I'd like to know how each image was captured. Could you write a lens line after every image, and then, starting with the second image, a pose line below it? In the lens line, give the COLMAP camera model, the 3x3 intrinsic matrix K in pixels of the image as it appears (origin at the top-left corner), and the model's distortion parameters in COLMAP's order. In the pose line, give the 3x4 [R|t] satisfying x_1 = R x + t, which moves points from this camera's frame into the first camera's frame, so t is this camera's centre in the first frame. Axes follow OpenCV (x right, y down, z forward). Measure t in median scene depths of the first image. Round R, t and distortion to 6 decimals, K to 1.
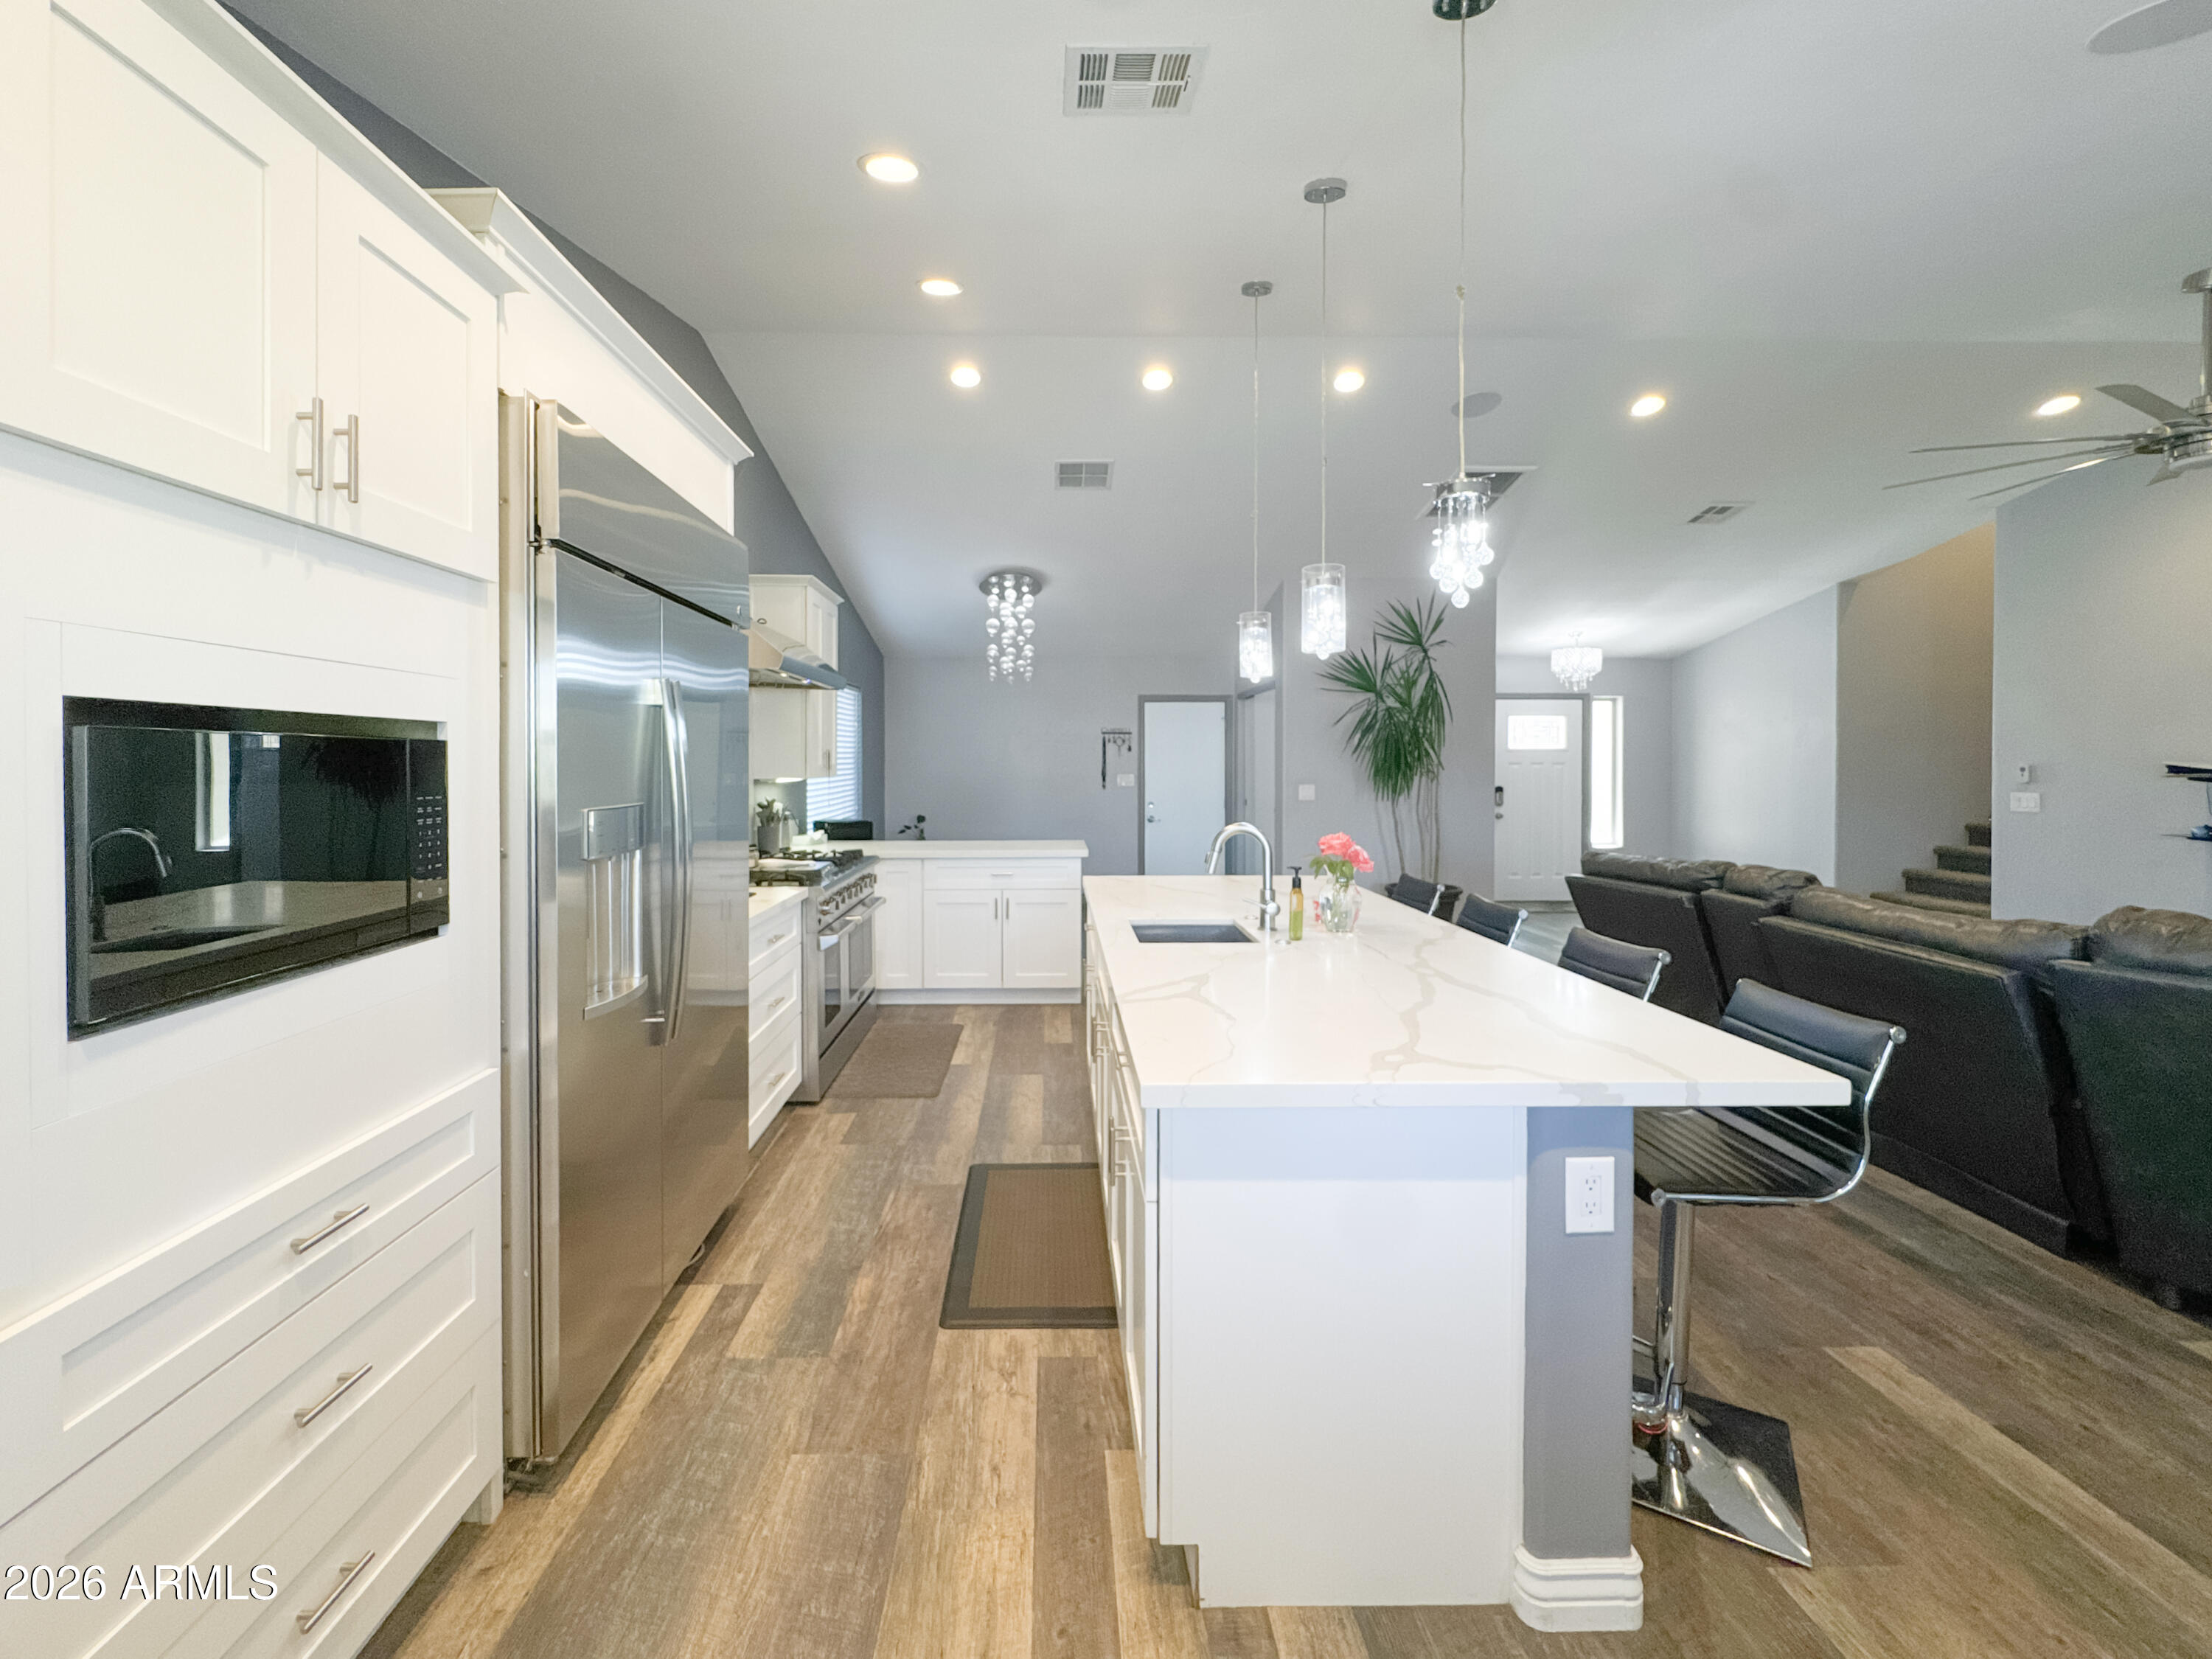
lens RADIAL K [[942.6, 0, 1079.3], [0, 942.6, 763.4], [0, 0, 1]] dist [-0.001564, -0.000350]
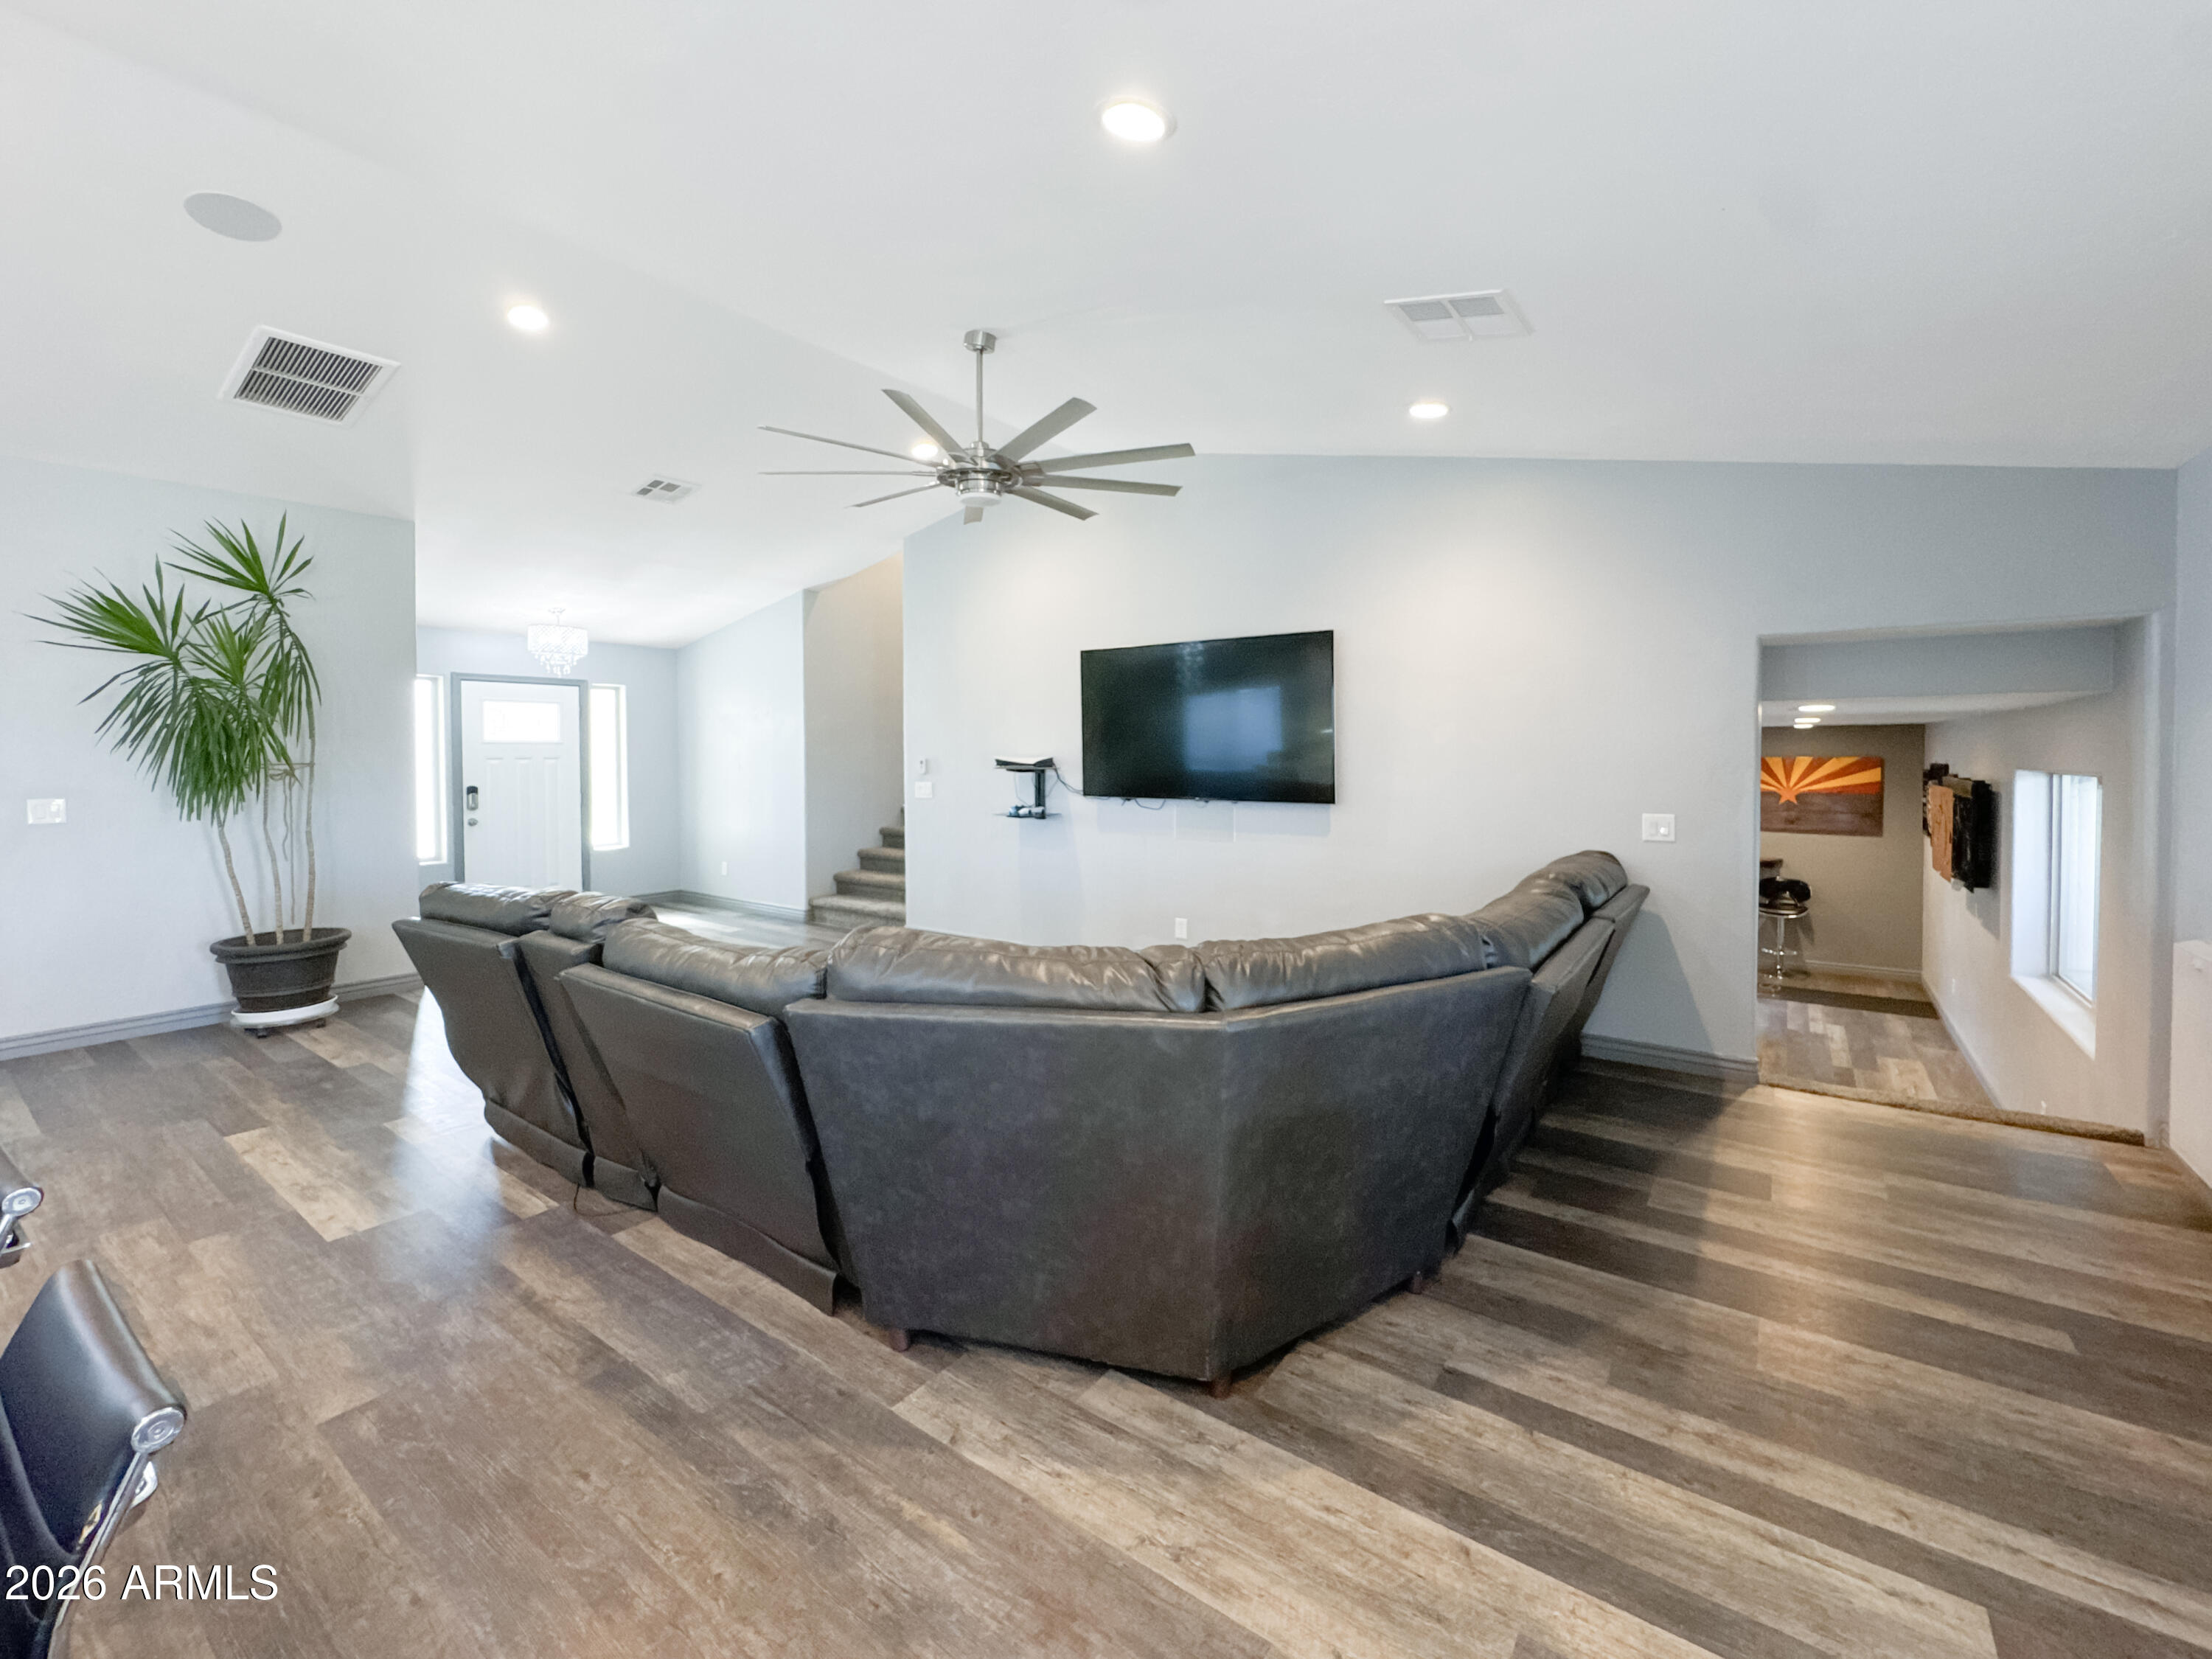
lens RADIAL K [[917.2, 0, 1109.5], [0, 917.2, 724.9], [0, 0, 1]] dist [-0.001669, -0.000081]
pose [[0.604494, 0.021163, 0.796329, 0.230293], [0.003342, 0.999571, -0.029101, -0.006888], [-0.796603, 0.020253, 0.604164, 0.113294]]
